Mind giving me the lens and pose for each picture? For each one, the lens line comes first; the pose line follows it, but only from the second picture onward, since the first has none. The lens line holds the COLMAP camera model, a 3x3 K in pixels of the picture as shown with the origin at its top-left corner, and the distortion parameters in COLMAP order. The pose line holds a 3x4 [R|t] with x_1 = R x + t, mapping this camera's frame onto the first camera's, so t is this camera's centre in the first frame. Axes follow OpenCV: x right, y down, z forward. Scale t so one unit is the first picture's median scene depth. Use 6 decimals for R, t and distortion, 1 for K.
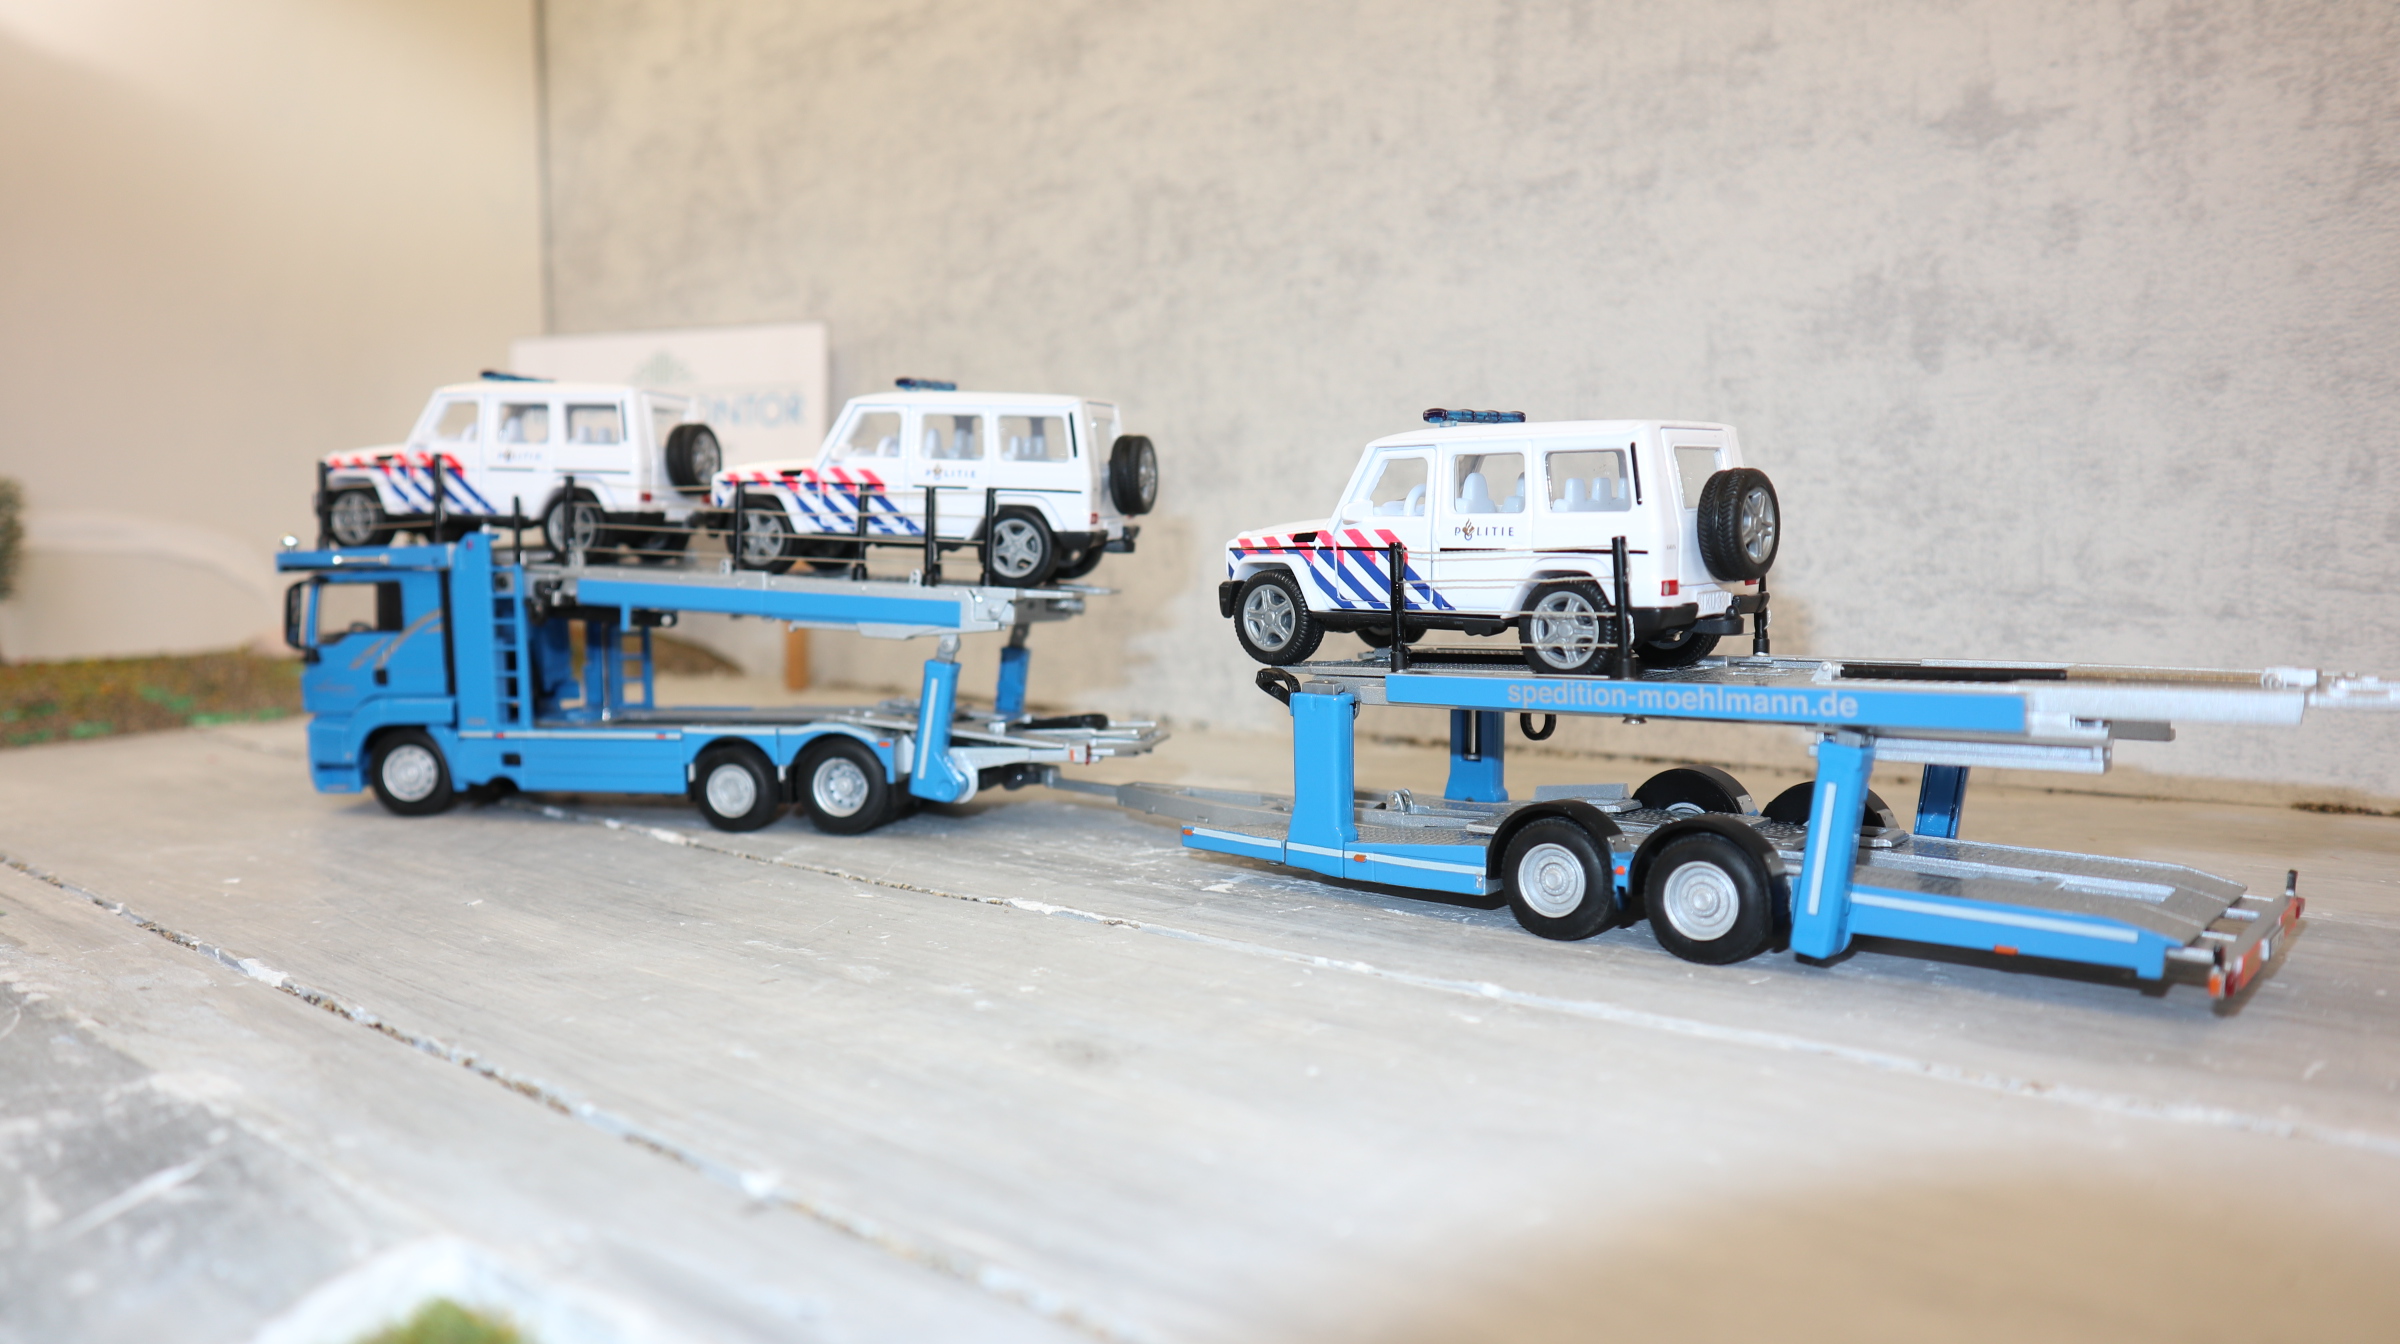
lens RADIAL K [[1682.9, 0, 1175.1], [0, 1682.9, 662.4], [0, 0, 1]] dist [-0.104501, 0.063205]
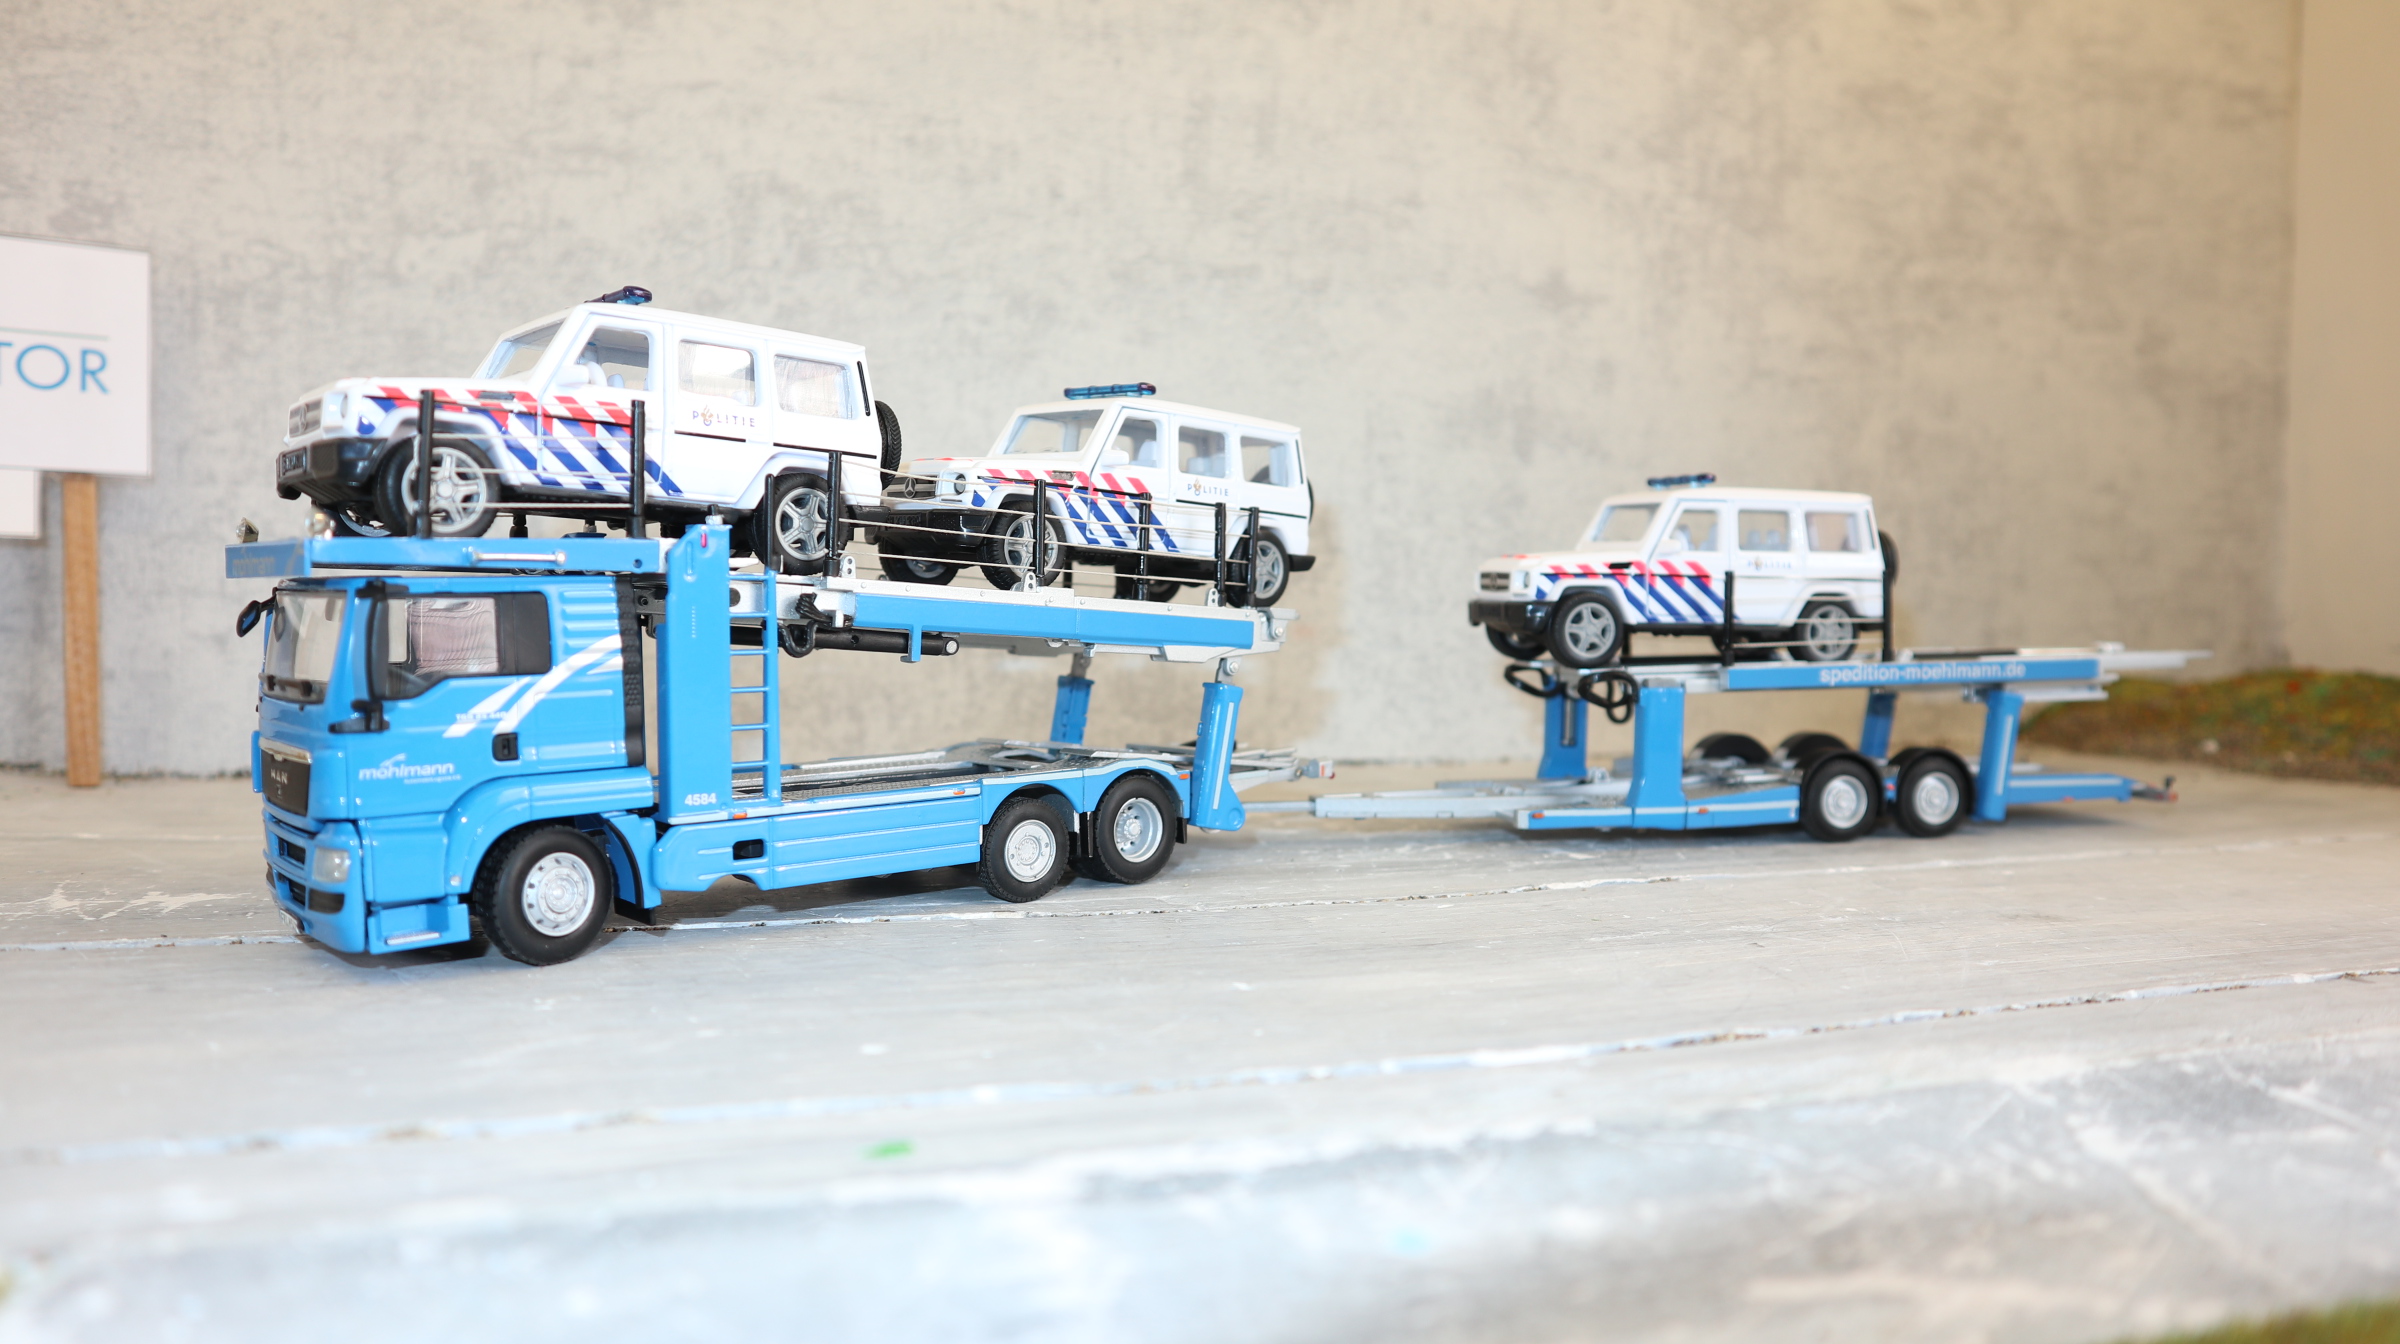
lens RADIAL K [[1682.9, 0, 1222.0], [0, 1682.9, 664.0], [0, 0, 1]] dist [-0.104501, 0.063205]
pose [[0.551423, -0.016543, 0.834062, -0.900415], [0.052625, 0.998502, -0.014987, 0.001625], [-0.832564, 0.052156, 0.551468, 0.450469]]
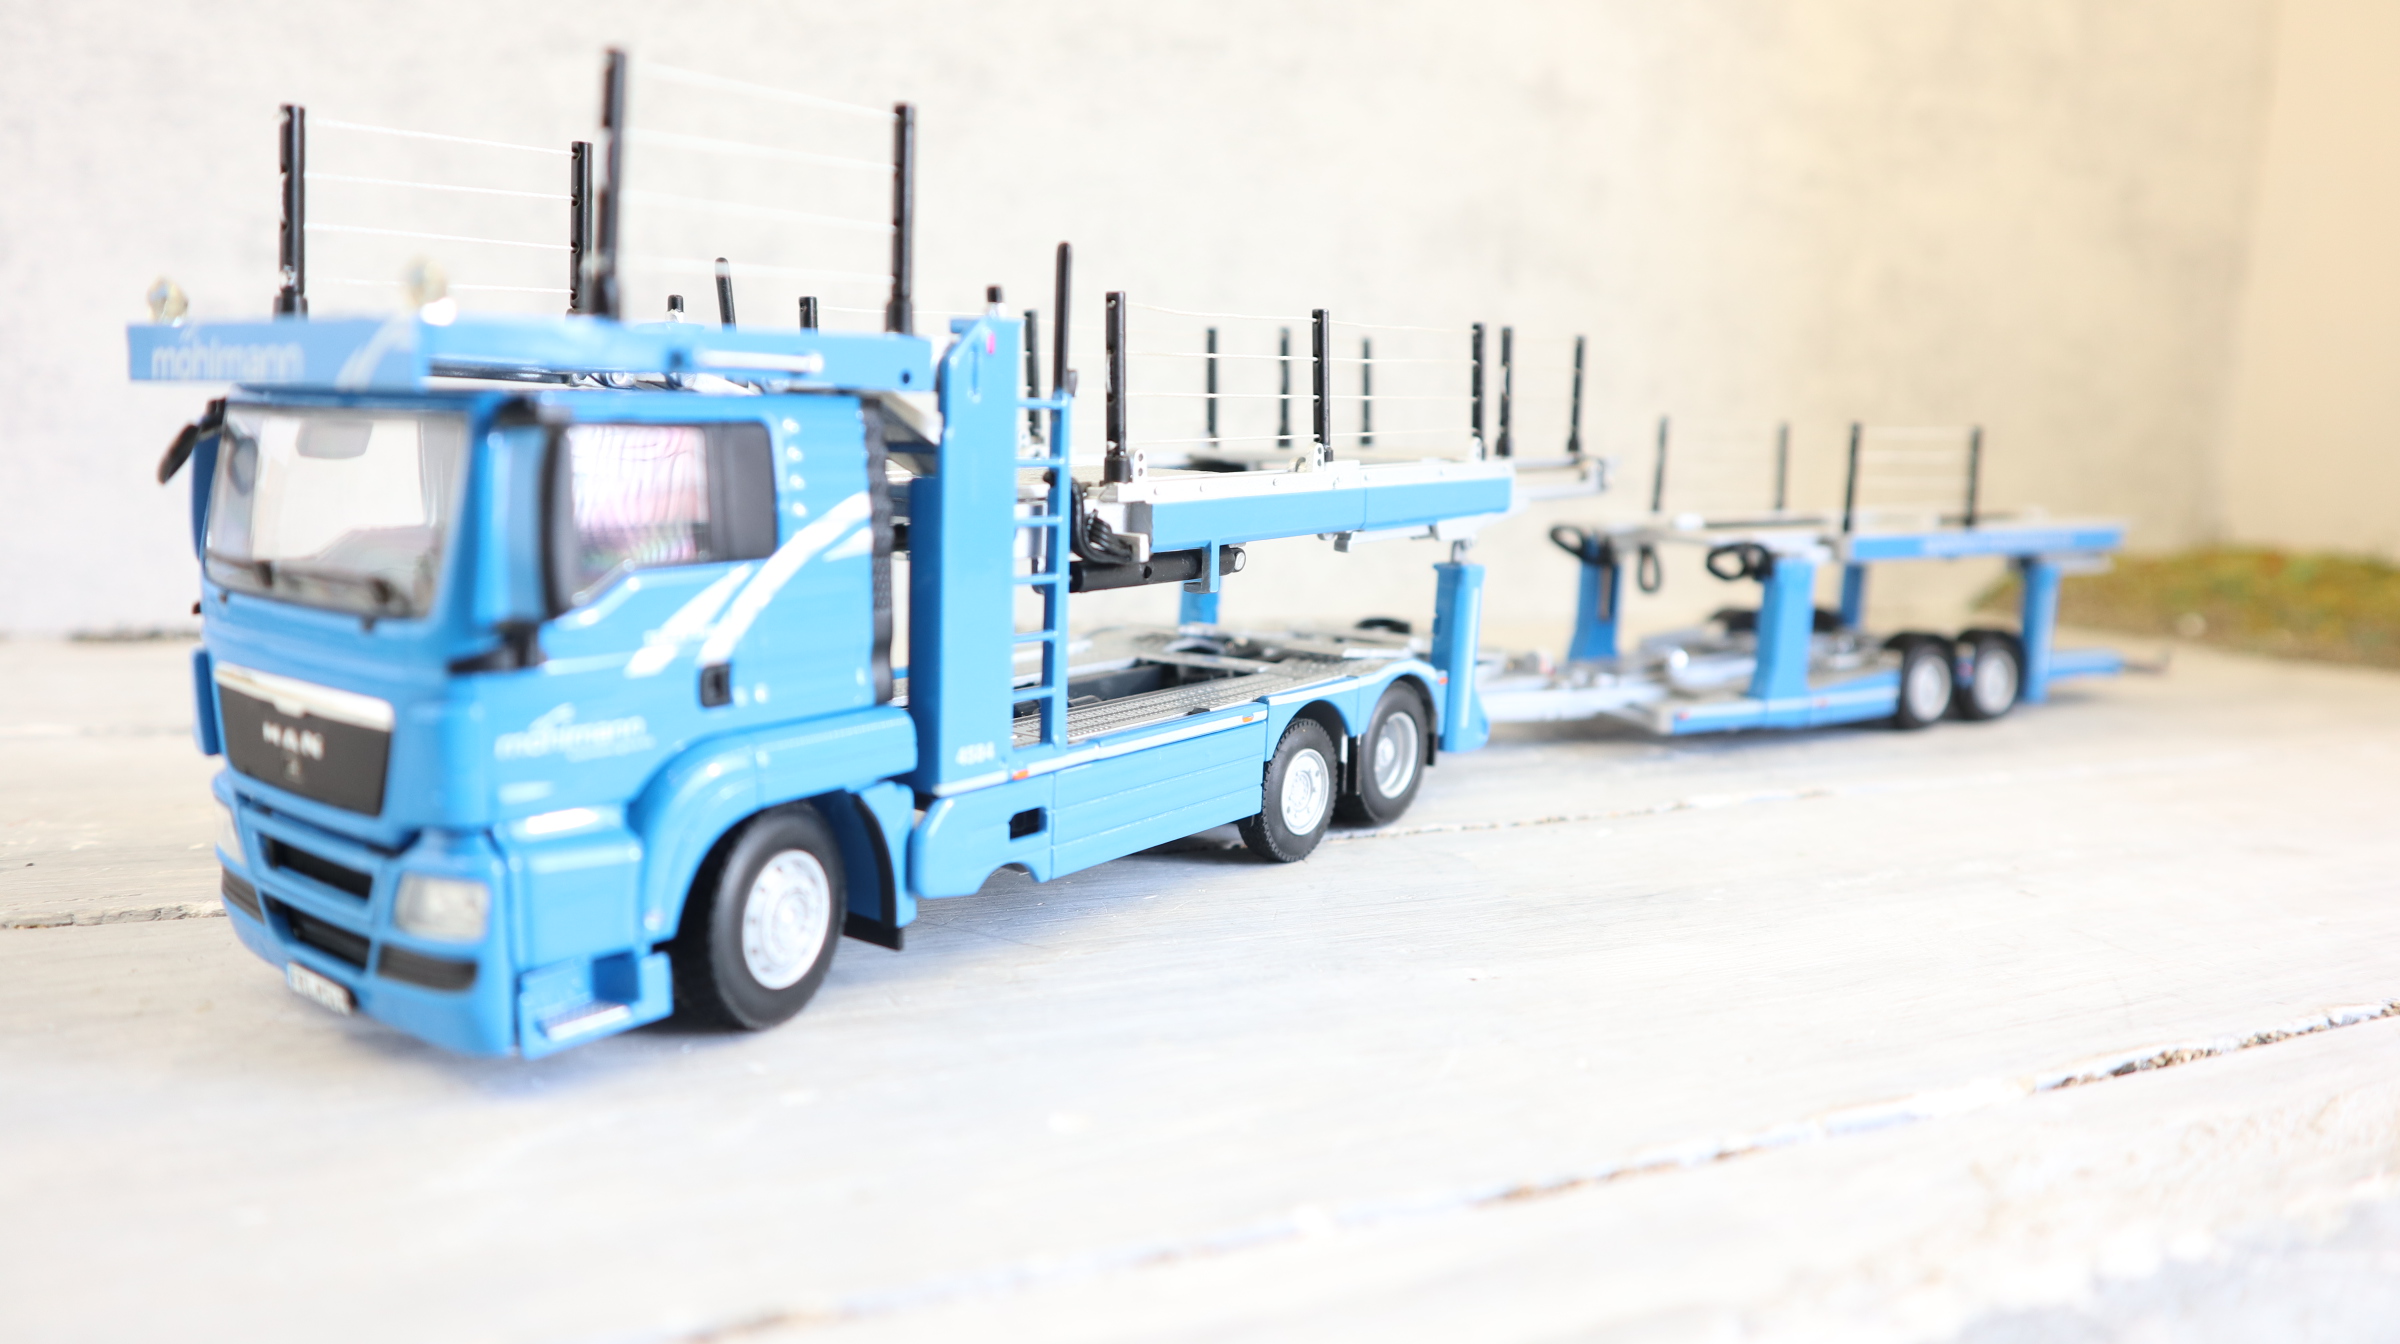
lens RADIAL K [[1682.9, 0, 1187.8], [0, 1682.9, 661.5], [0, 0, 1]] dist [-0.104501, 0.063205]
pose [[0.367045, -0.101650, 0.924632, -0.828728], [0.034934, 0.994816, 0.095498, -0.029324], [-0.929547, -0.002751, 0.368694, 0.807090]]
